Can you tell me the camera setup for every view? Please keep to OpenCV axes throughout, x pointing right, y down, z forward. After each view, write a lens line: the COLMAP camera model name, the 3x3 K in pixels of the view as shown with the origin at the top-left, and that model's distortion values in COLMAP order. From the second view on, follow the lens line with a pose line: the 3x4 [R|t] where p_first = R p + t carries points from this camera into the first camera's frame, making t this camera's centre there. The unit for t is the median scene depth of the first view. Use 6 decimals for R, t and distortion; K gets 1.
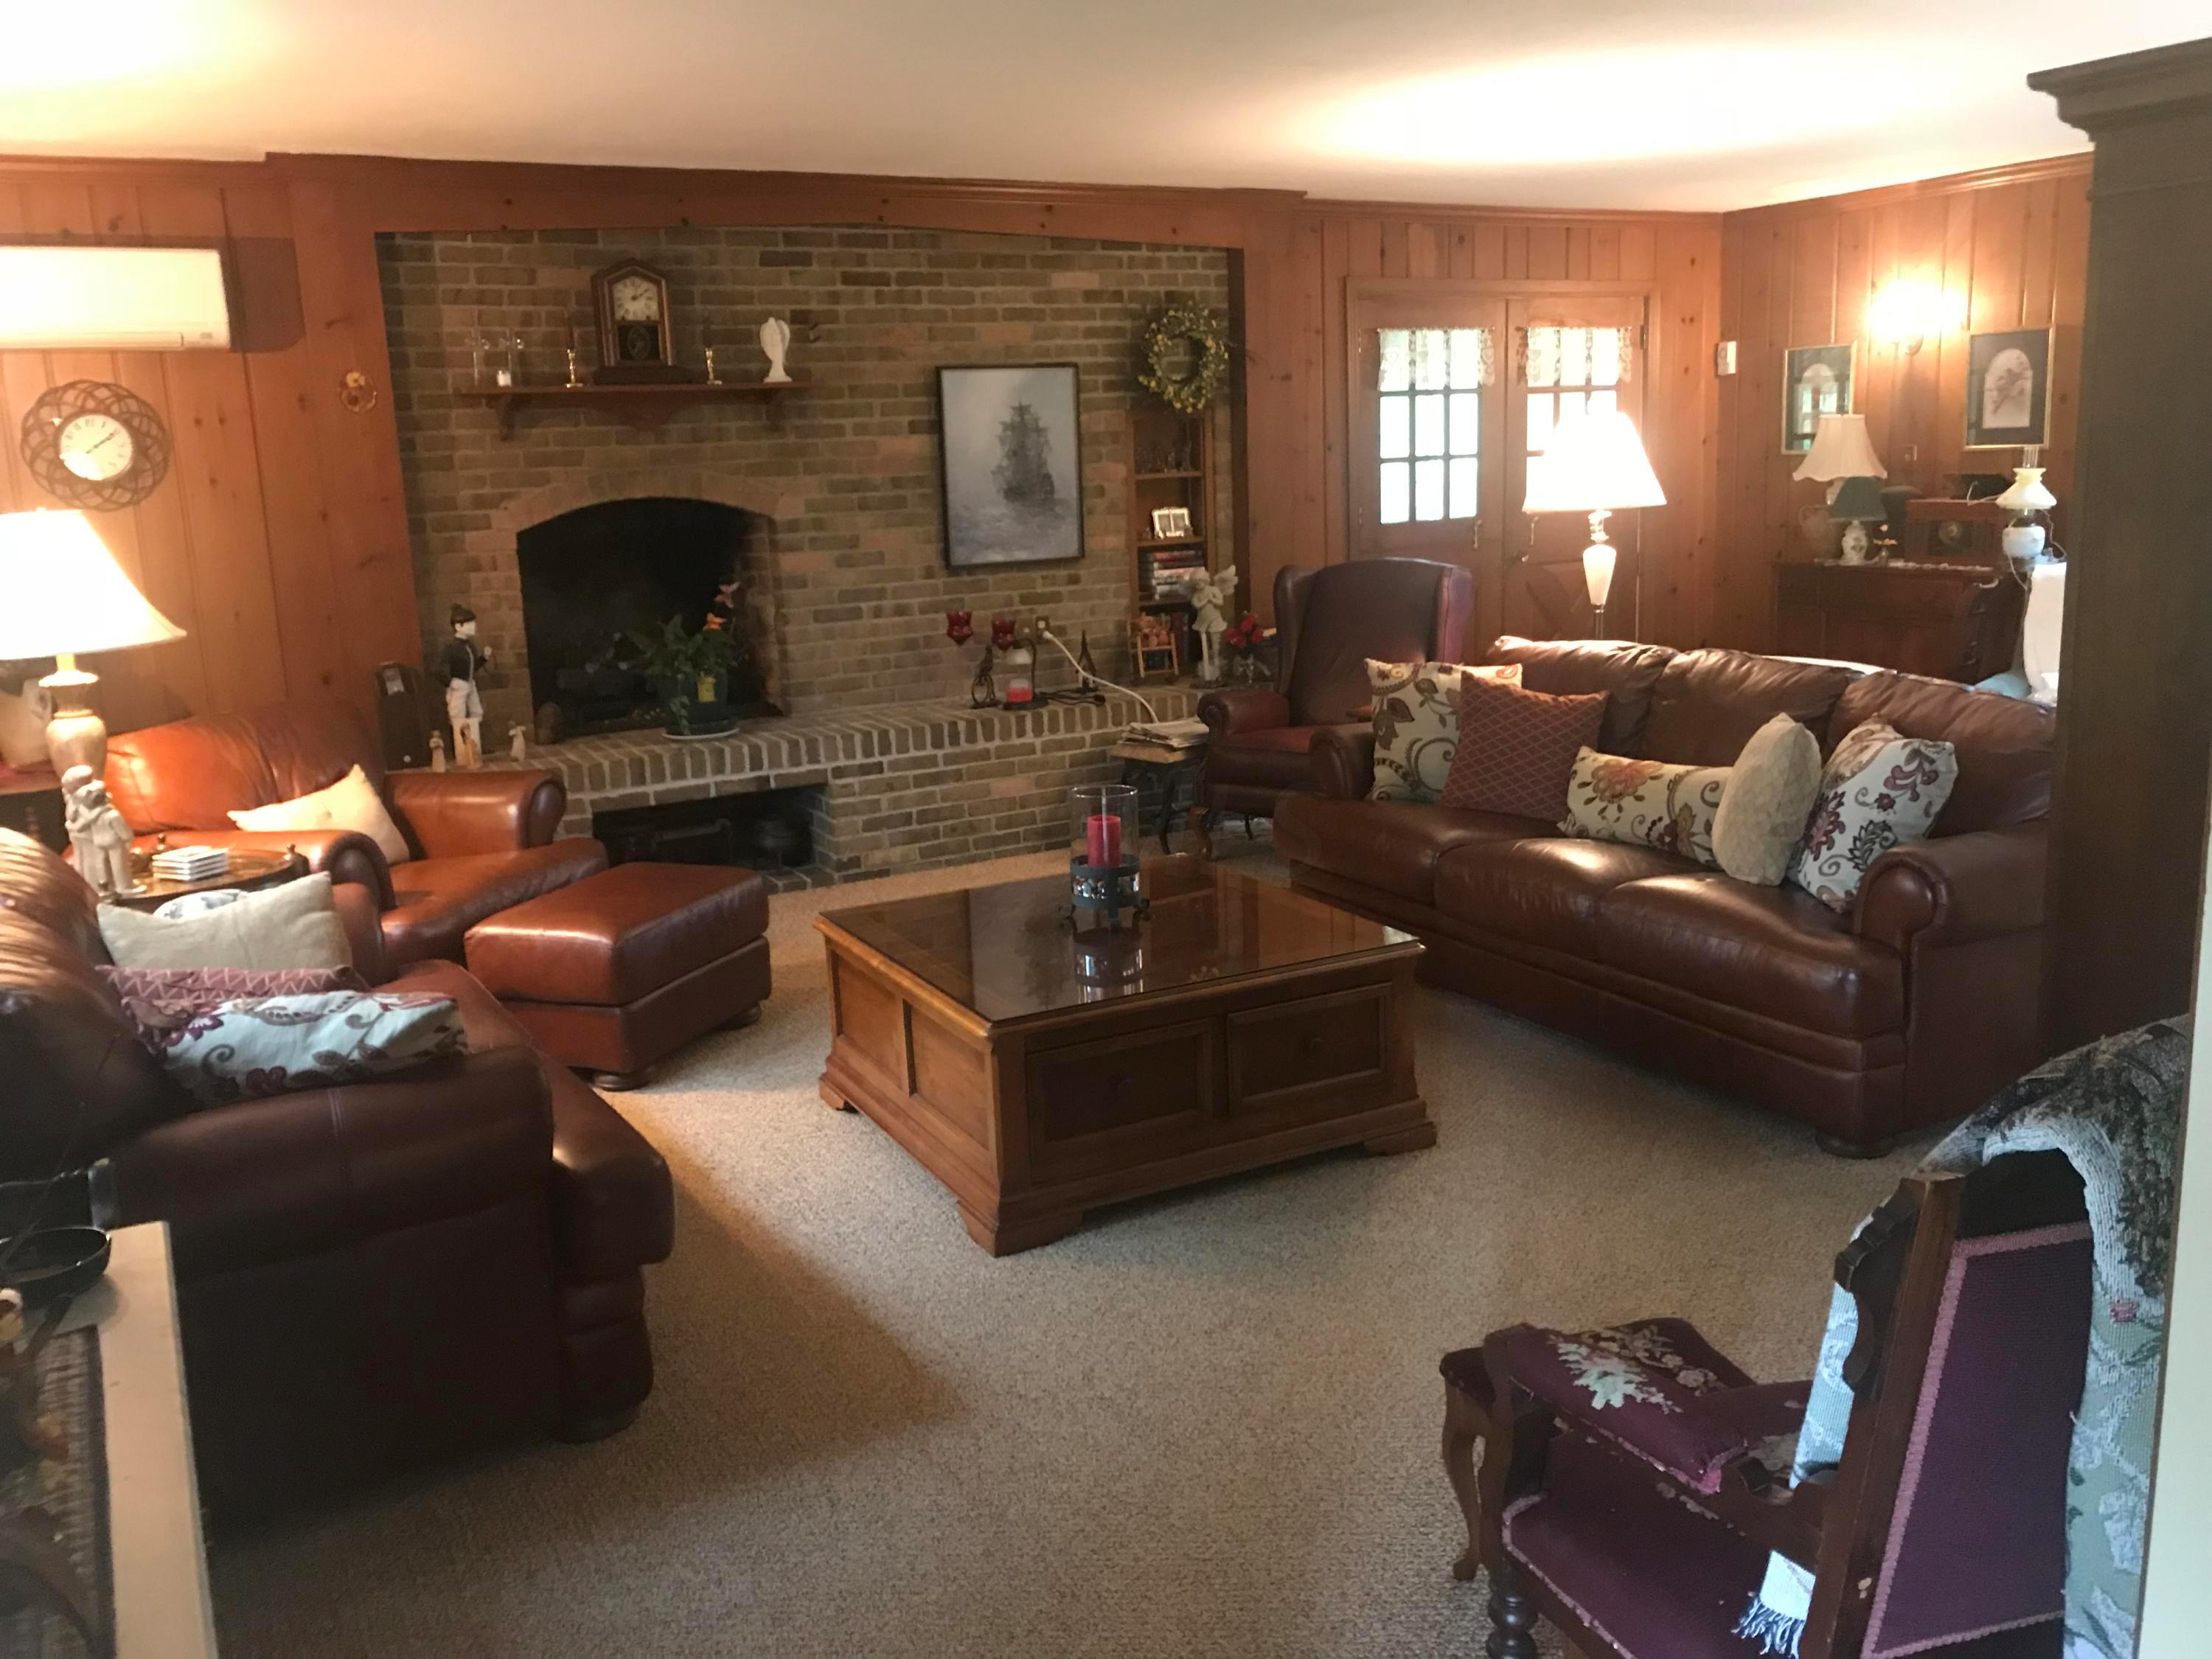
lens RADIAL K [[1822.8, 0, 1058.4], [0, 1822.8, 820.2], [0, 0, 1]] dist [0.132250, -0.124412]
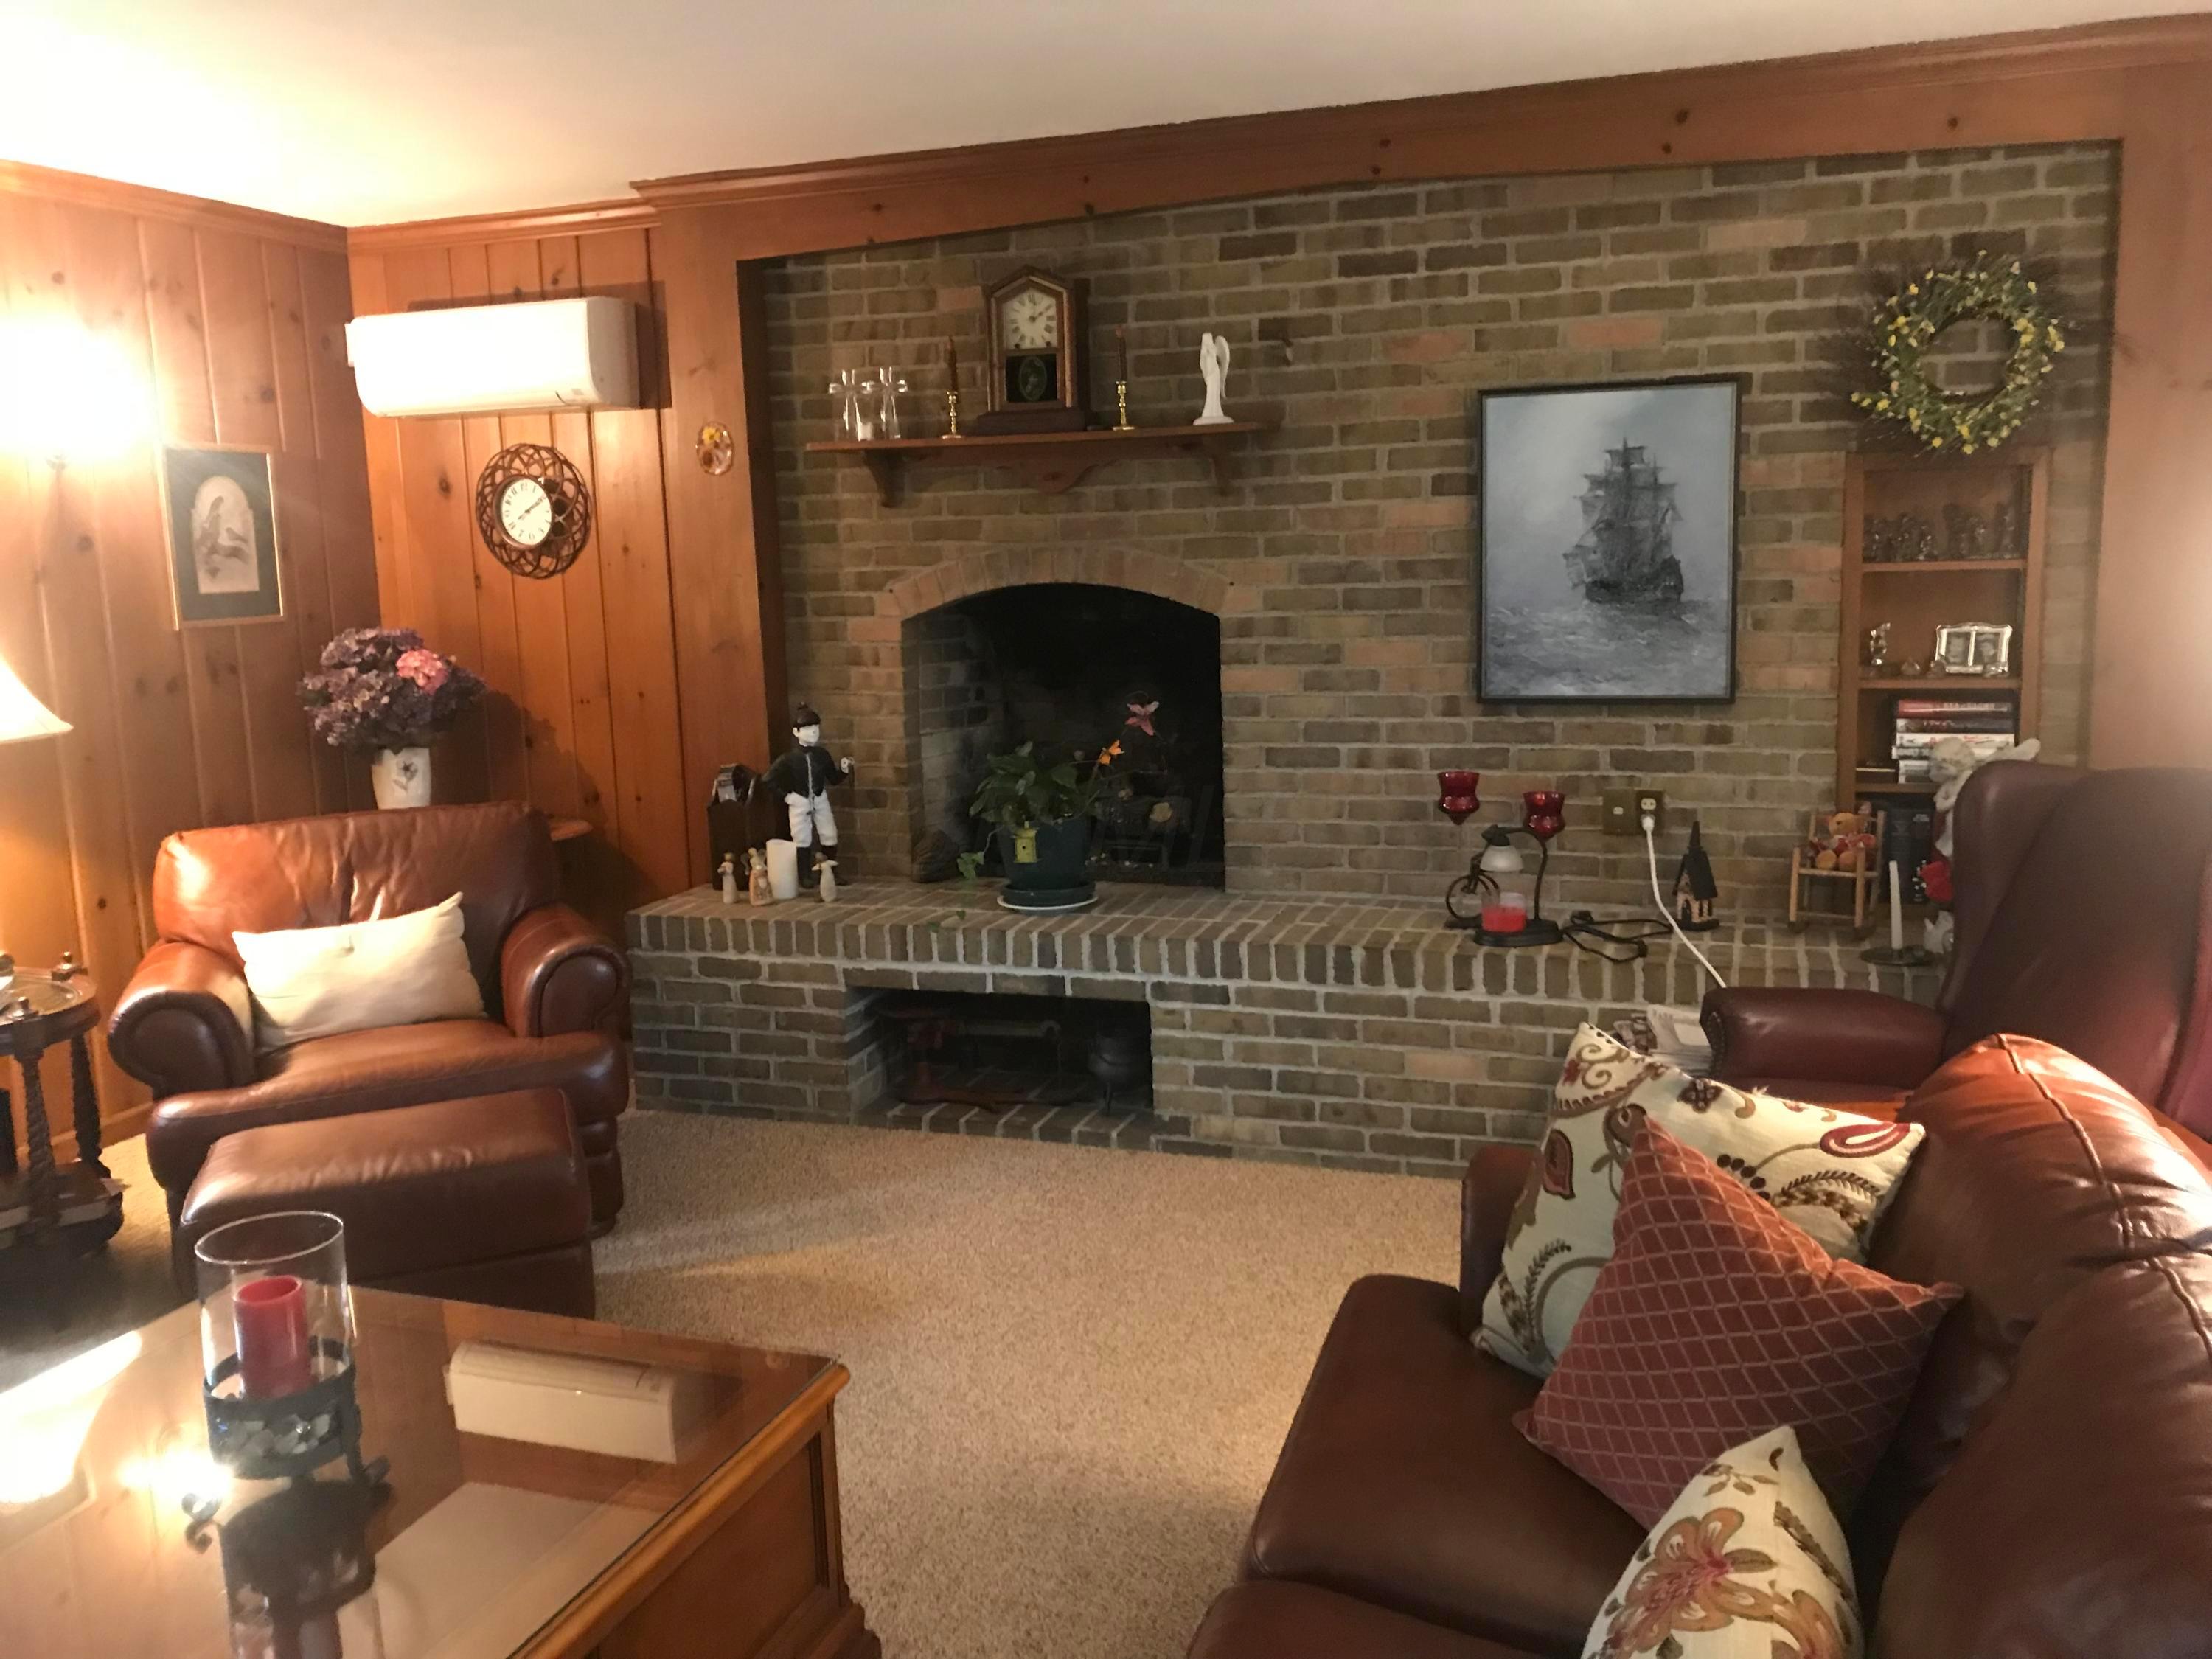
lens RADIAL K [[1822.8, 0, 1058.4], [0, 1822.8, 820.2], [0, 0, 1]] dist [0.132250, -0.124412]
pose [[0.704181, 0.132474, -0.697553, 0.302576], [-0.146463, 0.988413, 0.039857, -0.104926], [0.694750, 0.074099, 0.715424, 0.456168]]
